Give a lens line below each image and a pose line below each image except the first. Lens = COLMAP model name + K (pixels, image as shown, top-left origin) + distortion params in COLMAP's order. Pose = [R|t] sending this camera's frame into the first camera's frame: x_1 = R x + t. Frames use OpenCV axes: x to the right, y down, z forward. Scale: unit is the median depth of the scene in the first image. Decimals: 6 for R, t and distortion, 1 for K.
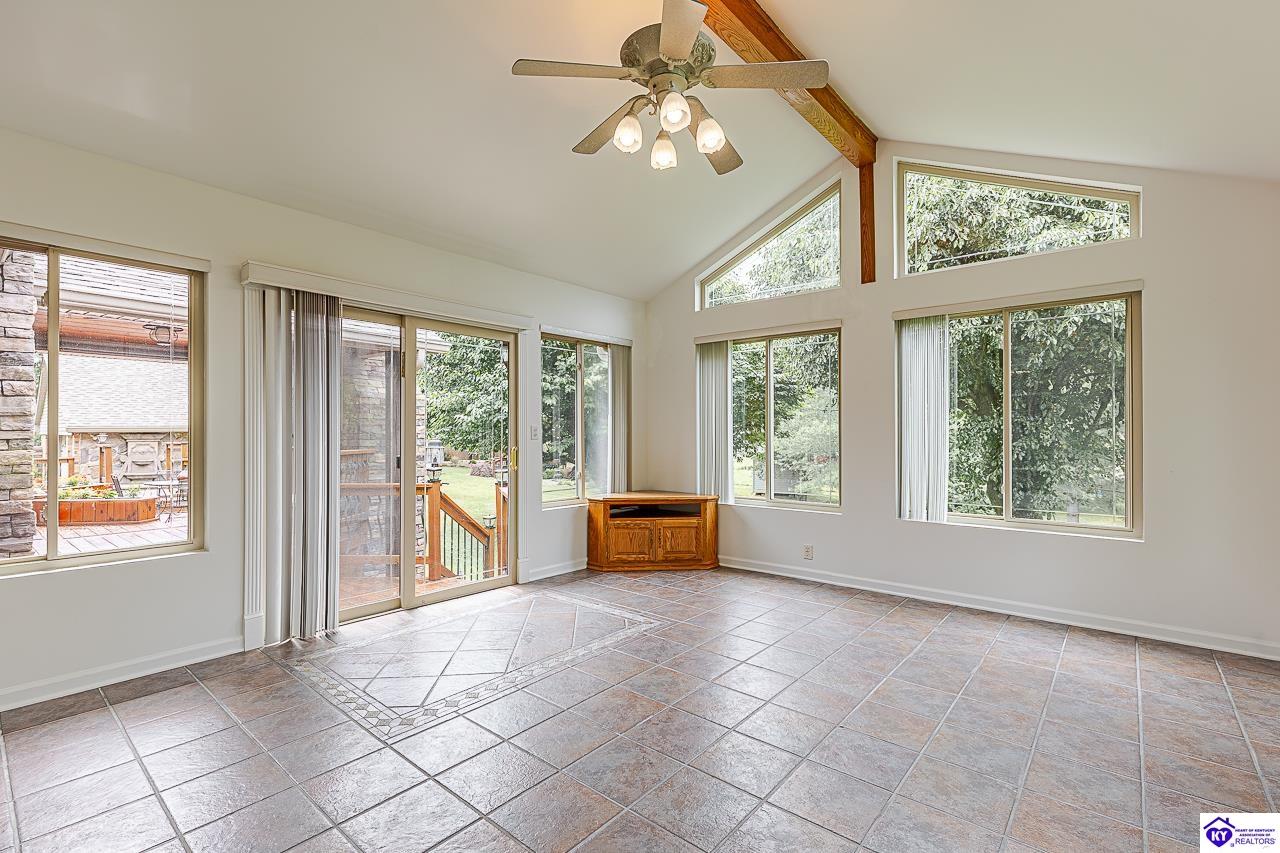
lens RADIAL K [[578.1, 0, 642.2], [0, 578.1, 426.3], [0, 0, 1]] dist [0.001381, 0.000090]
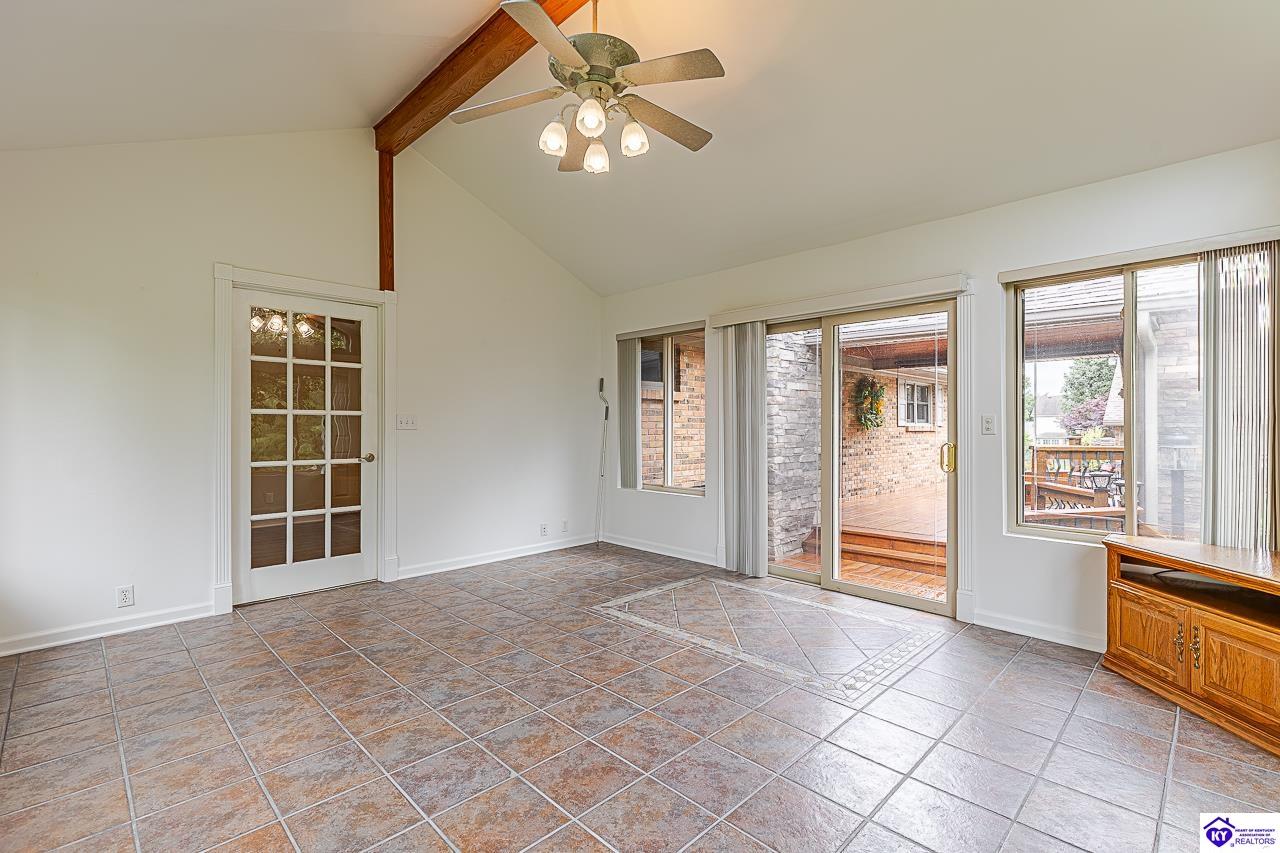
lens RADIAL K [[578.1, 0, 642.9], [0, 578.1, 429.5], [0, 0, 1]] dist [0.001381, 0.000090]
pose [[-0.088258, 0.003019, -0.996093, 0.570805], [0.006032, 0.999979, 0.002497, 0.012492], [0.996079, -0.005788, -0.088275, 0.625503]]
